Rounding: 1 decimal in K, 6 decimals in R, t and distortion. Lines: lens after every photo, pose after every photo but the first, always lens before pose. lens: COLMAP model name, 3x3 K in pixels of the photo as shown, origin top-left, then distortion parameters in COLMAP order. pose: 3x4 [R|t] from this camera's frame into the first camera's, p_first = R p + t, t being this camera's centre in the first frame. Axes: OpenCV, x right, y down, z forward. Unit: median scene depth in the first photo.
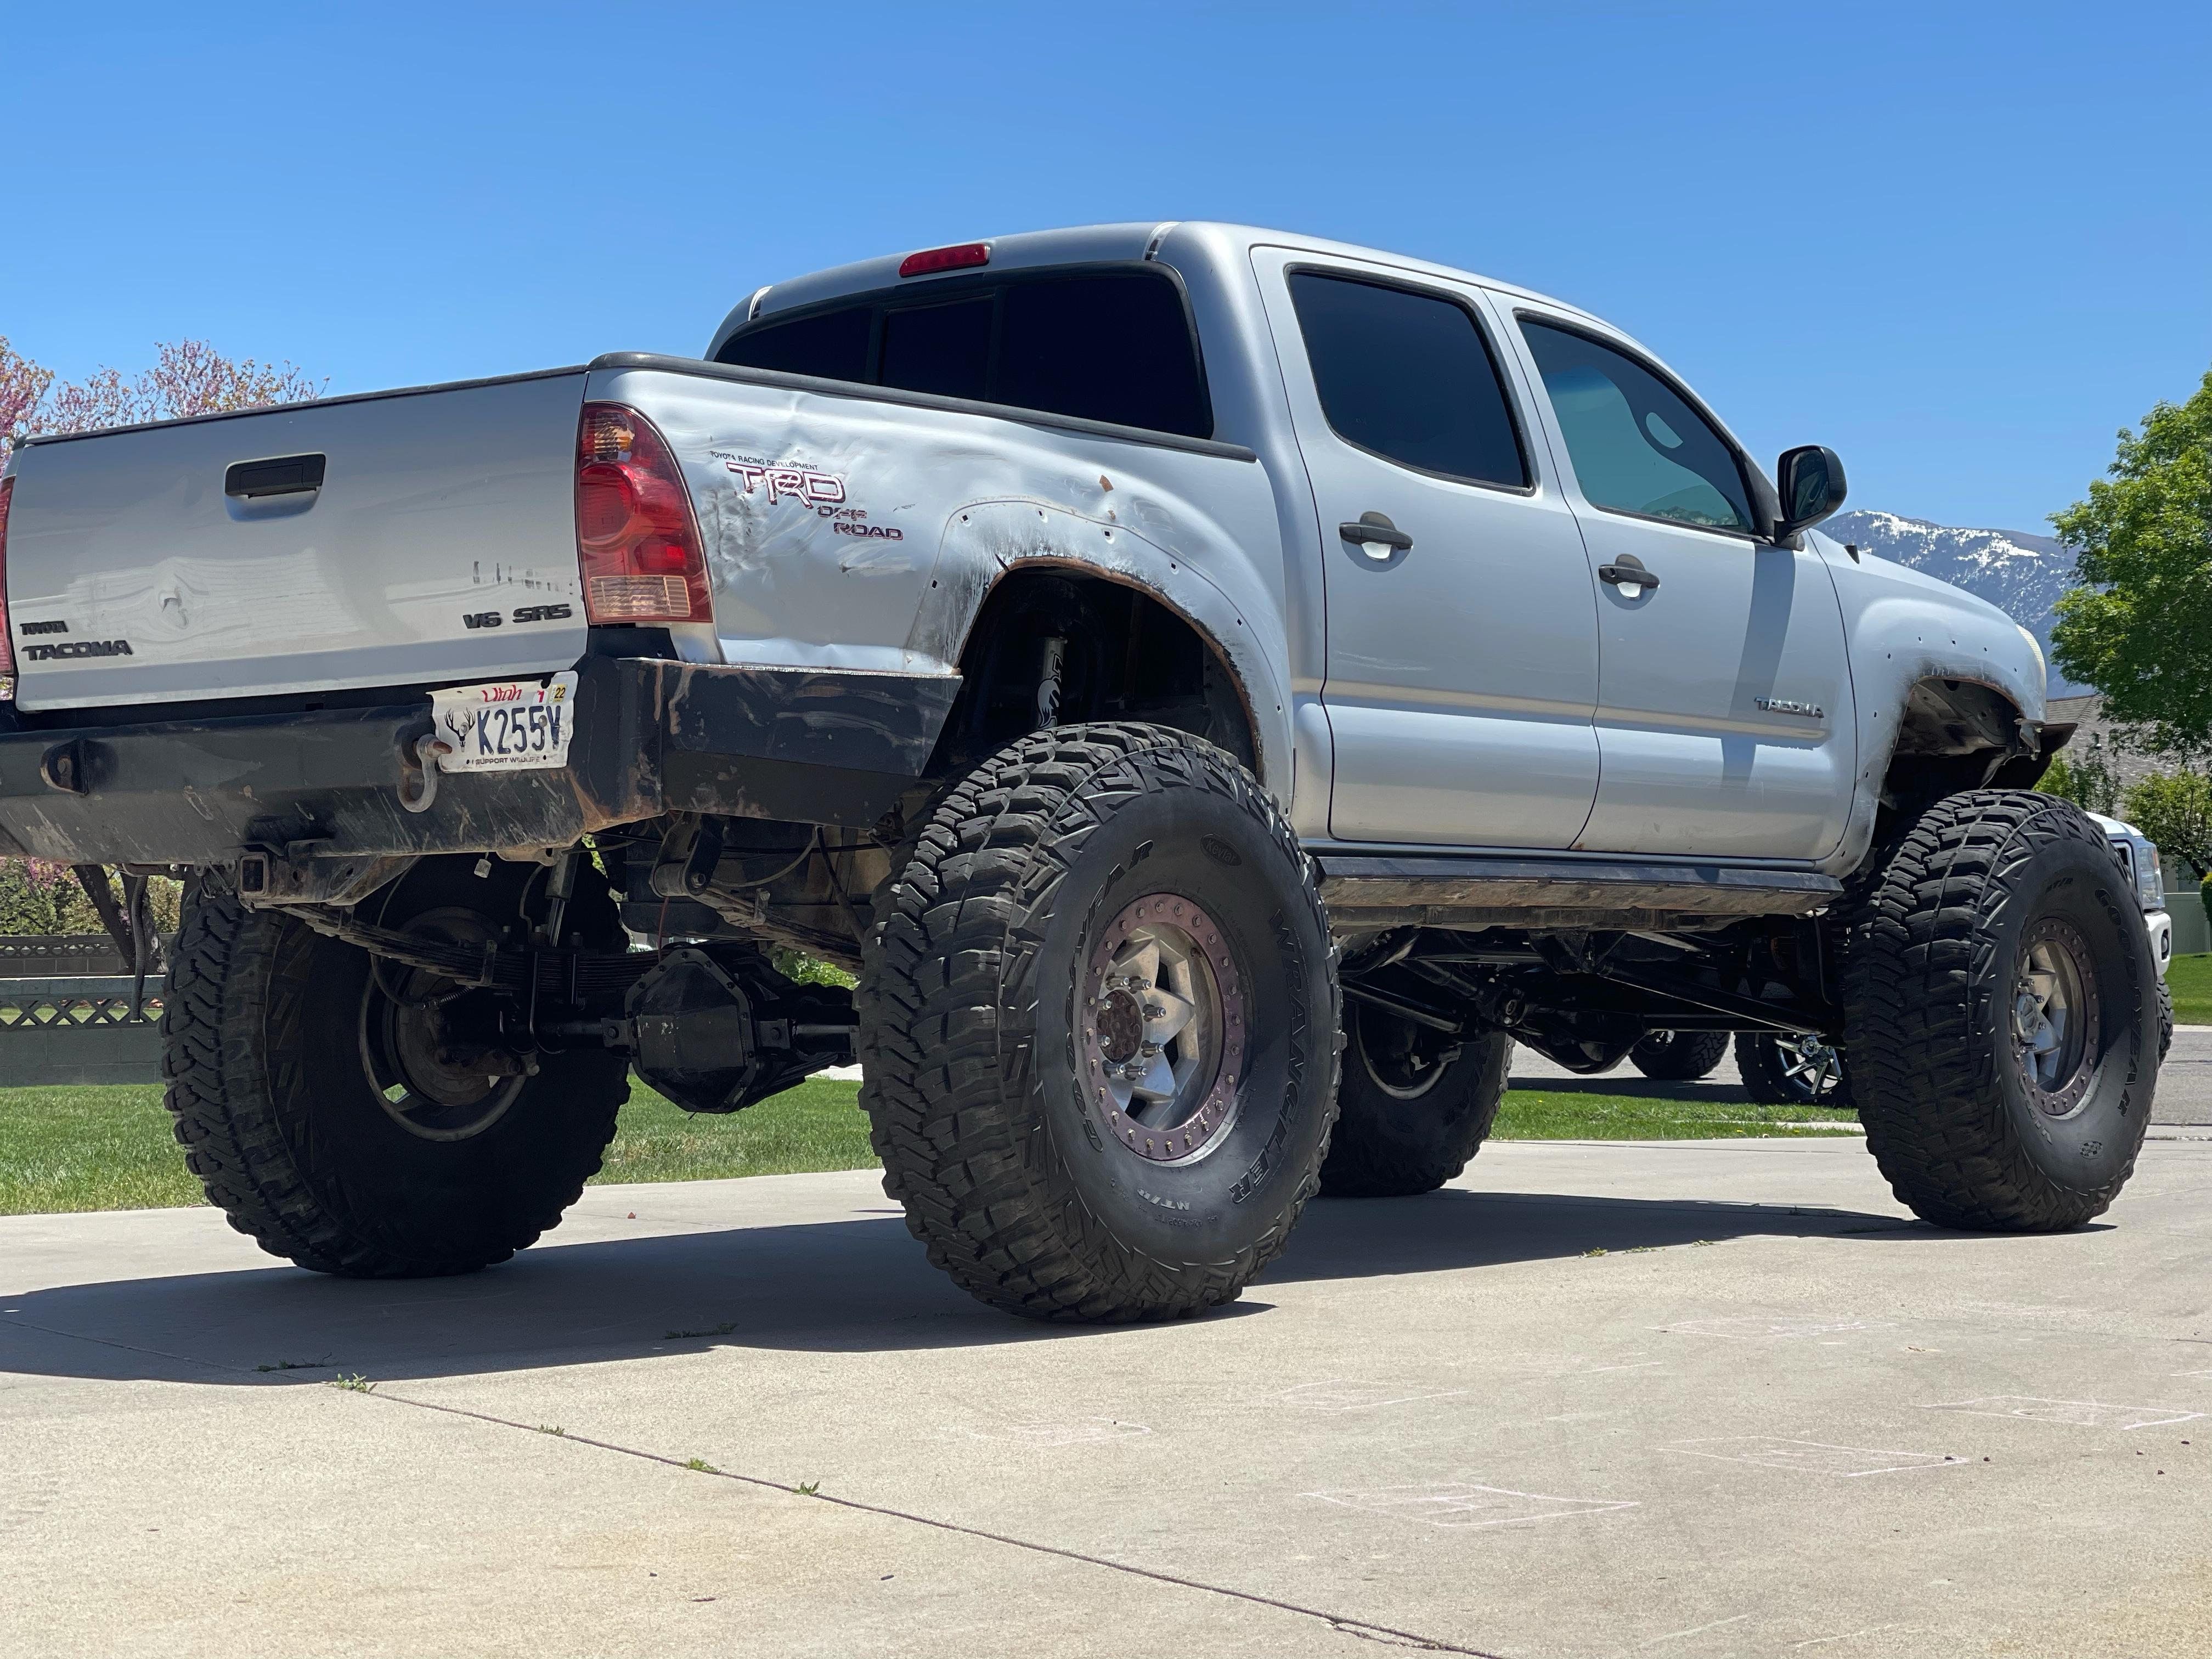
lens RADIAL K [[4114.5, 0, 1149.7], [0, 4114.5, 837.6], [0, 0, 1]] dist [0.426328, -1.653764]
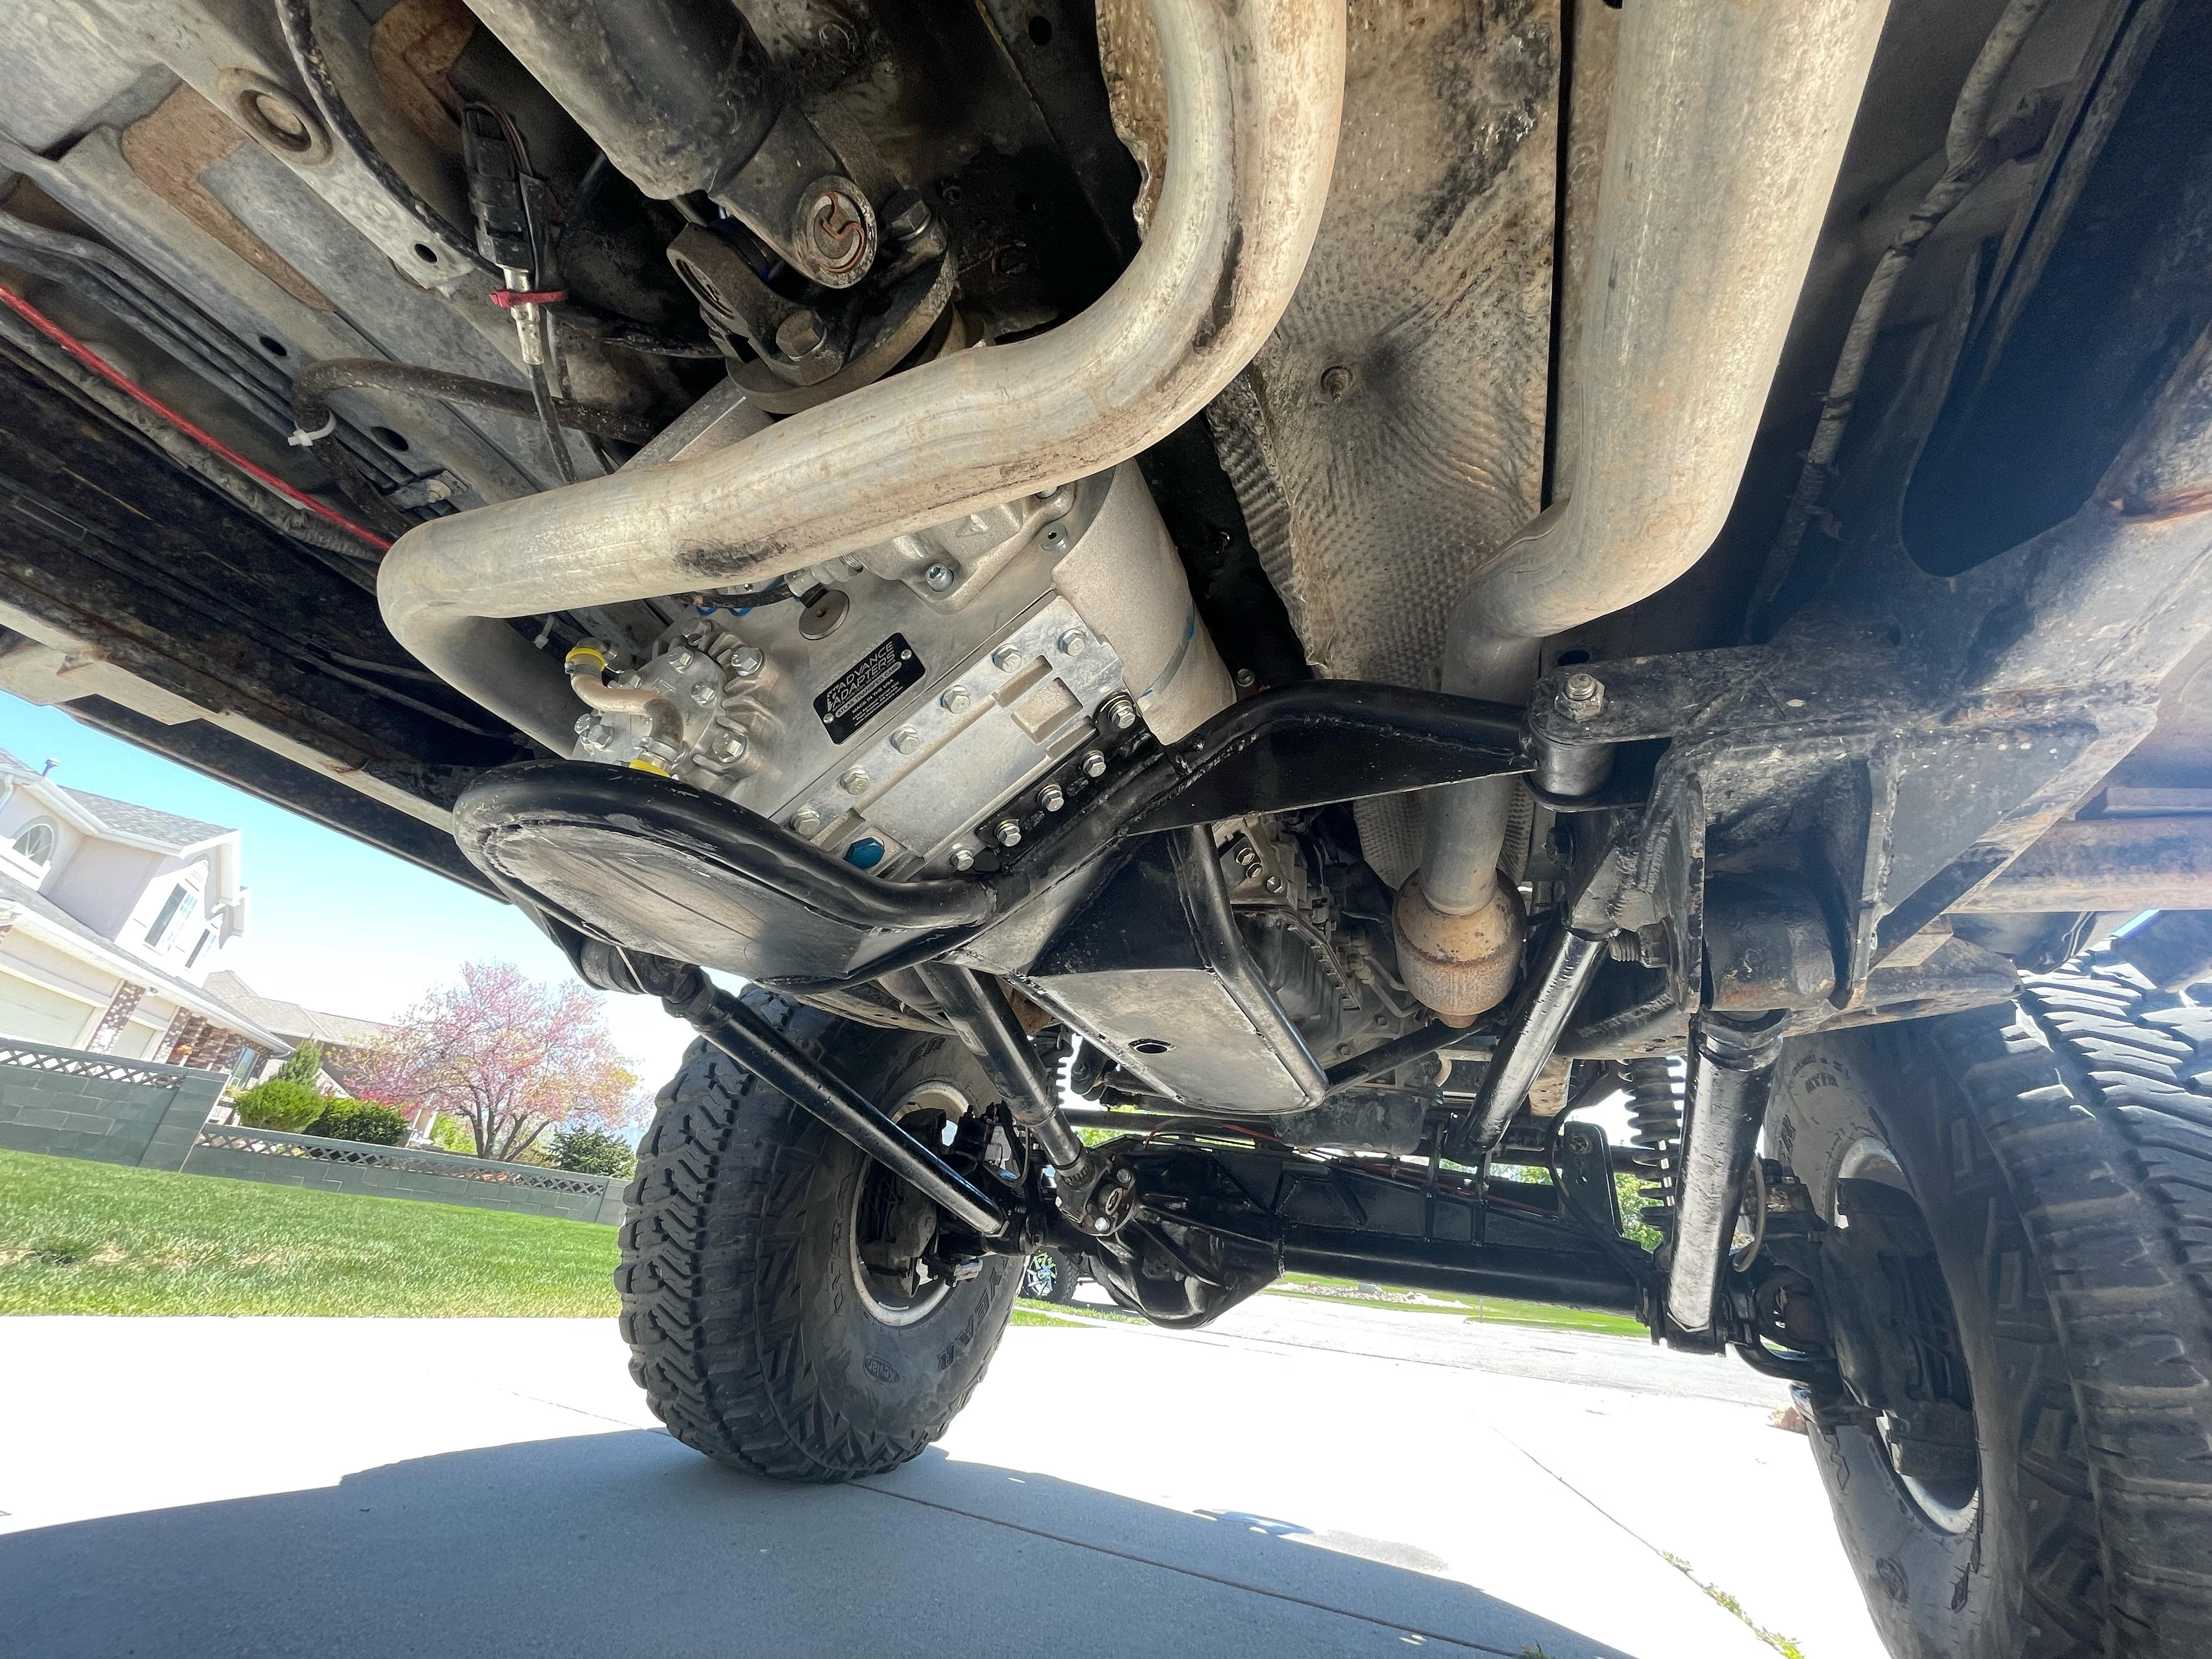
lens RADIAL K [[892.8, 0, 1096.6], [0, 892.8, 842.3], [0, 0, 1]] dist [-0.004405, -0.001374]
pose [[0.951648, 0.232823, 0.200400, 0.045827], [-0.139515, 0.908770, -0.393284, 0.044223], [-0.273683, 0.346310, 0.897311, 0.850538]]
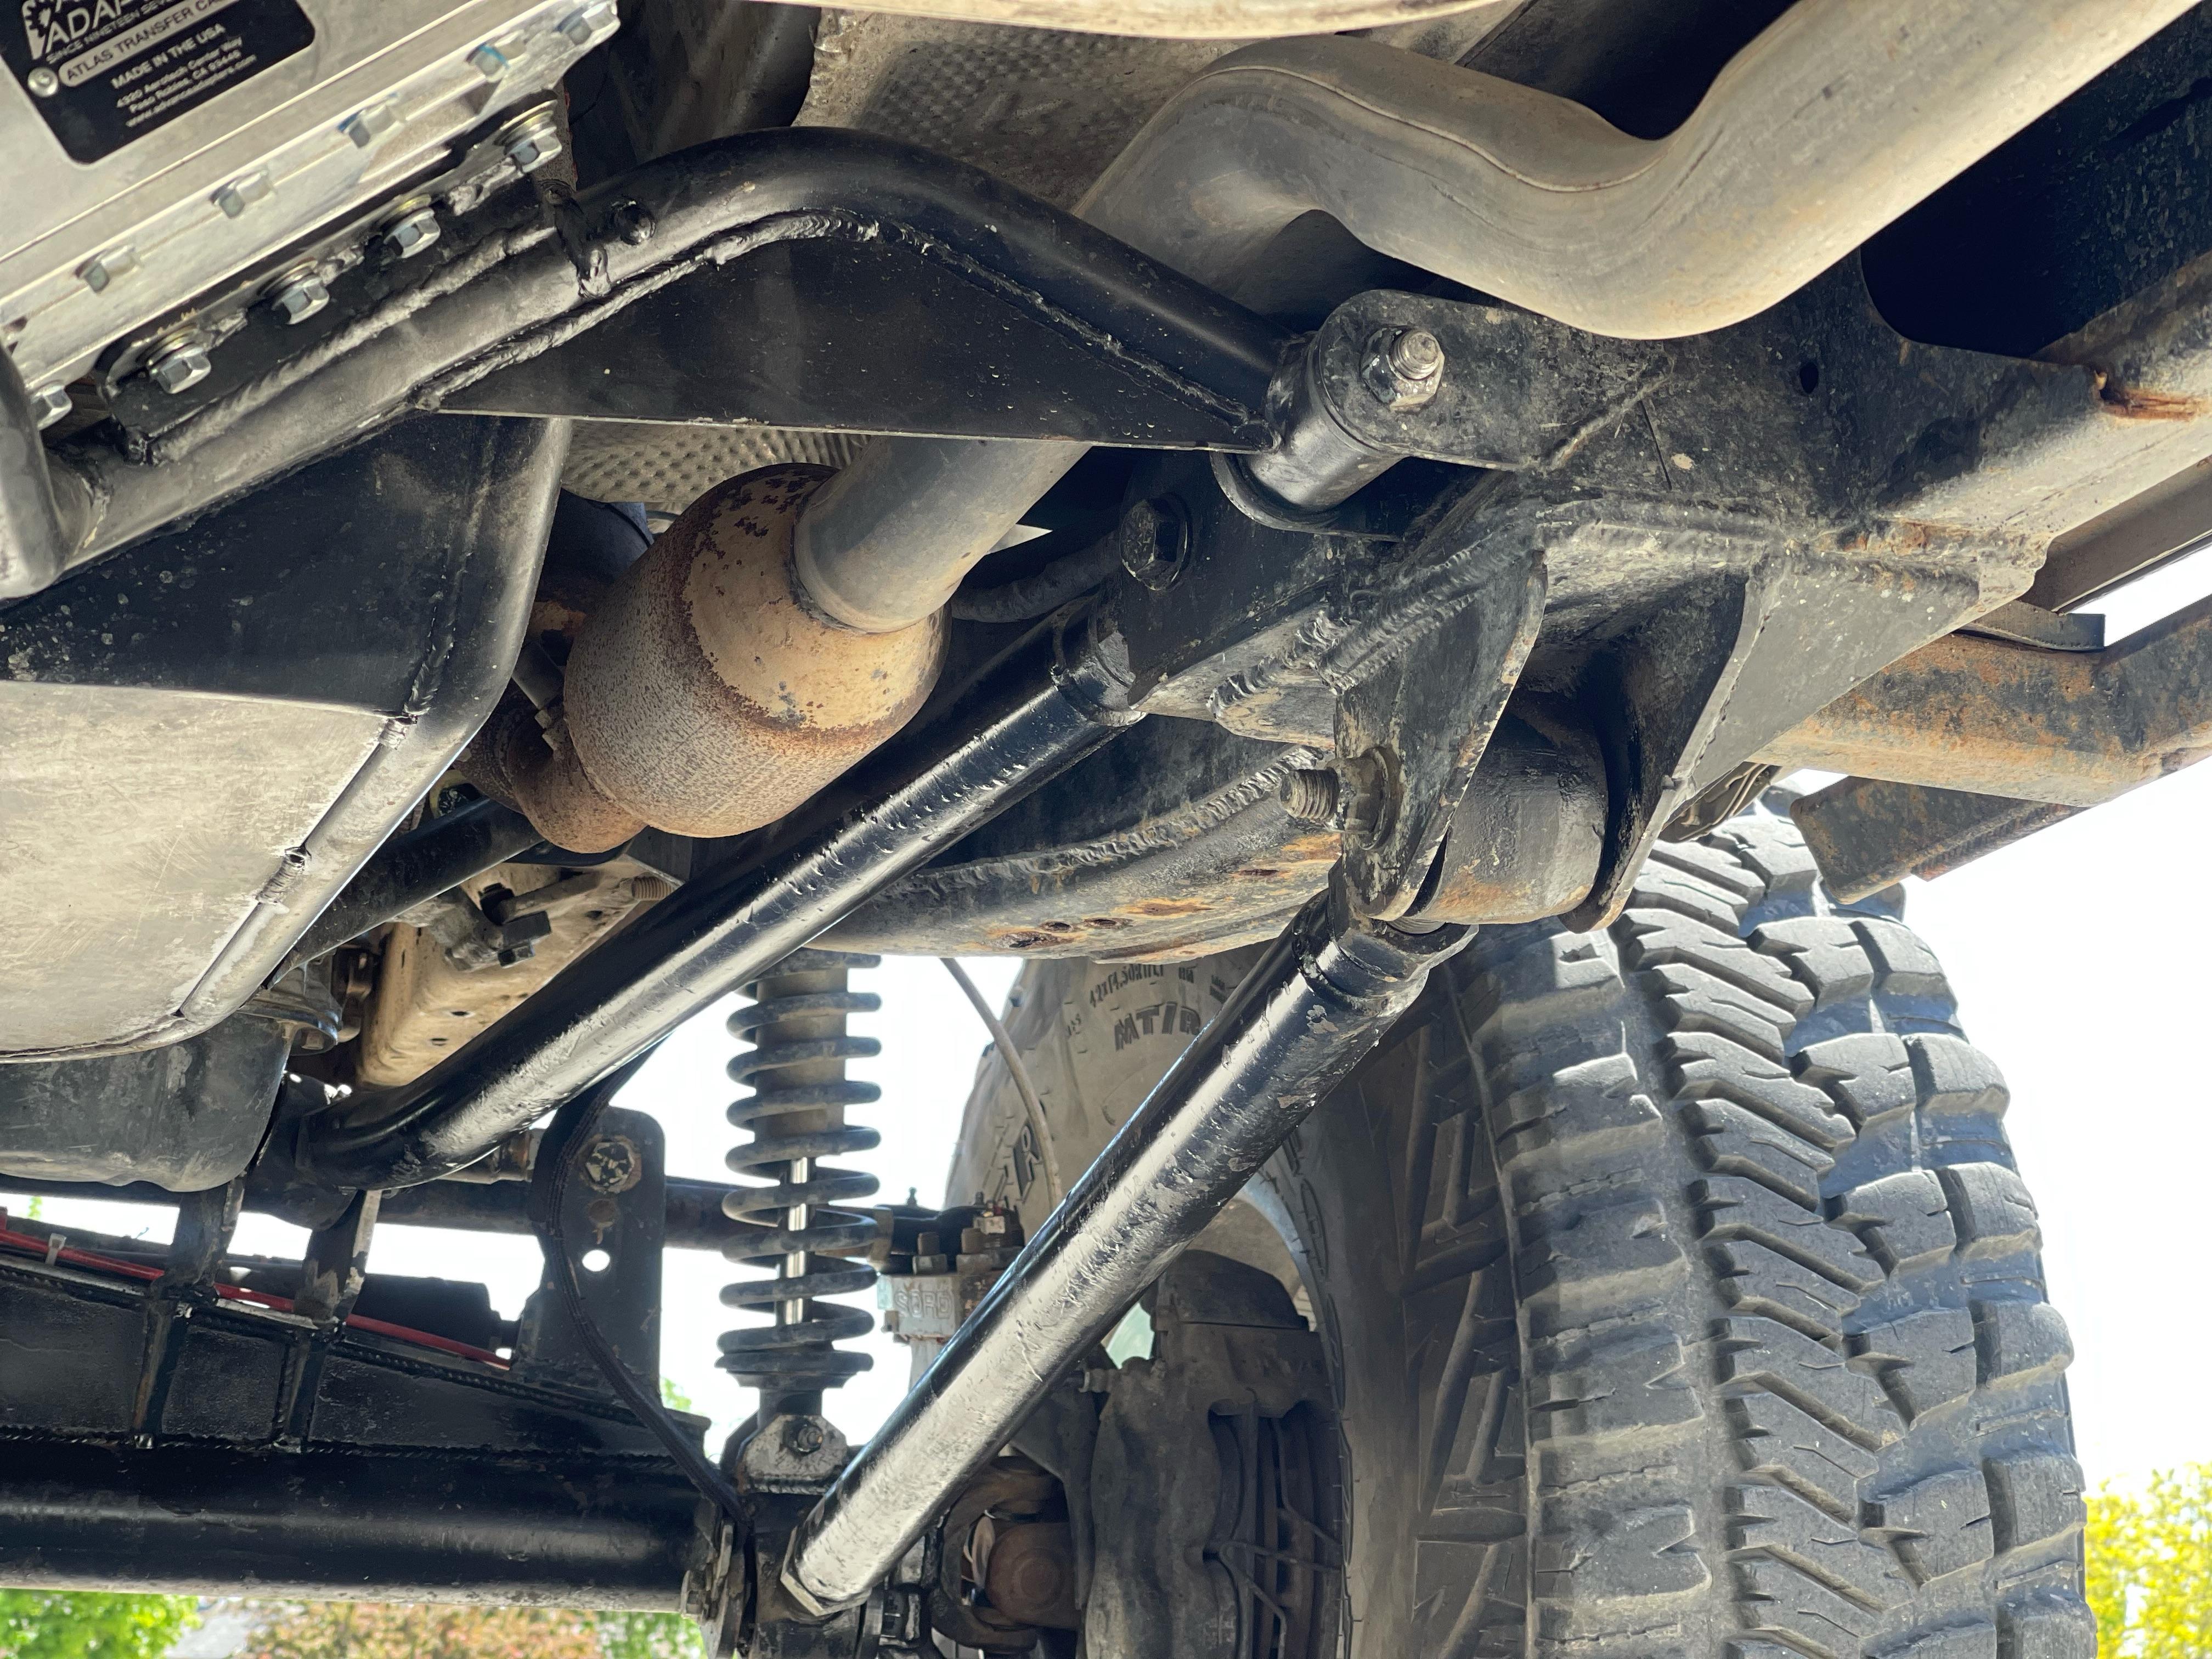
lens RADIAL K [[4114.5, 0, 1149.7], [0, 4114.5, 837.6], [0, 0, 1]] dist [0.426328, -1.653764]
pose [[0.495370, 0.234972, 0.836299, -0.022422], [-0.047134, 0.968574, -0.244217, 0.058299], [-0.867402, 0.081560, 0.490878, 0.831618]]
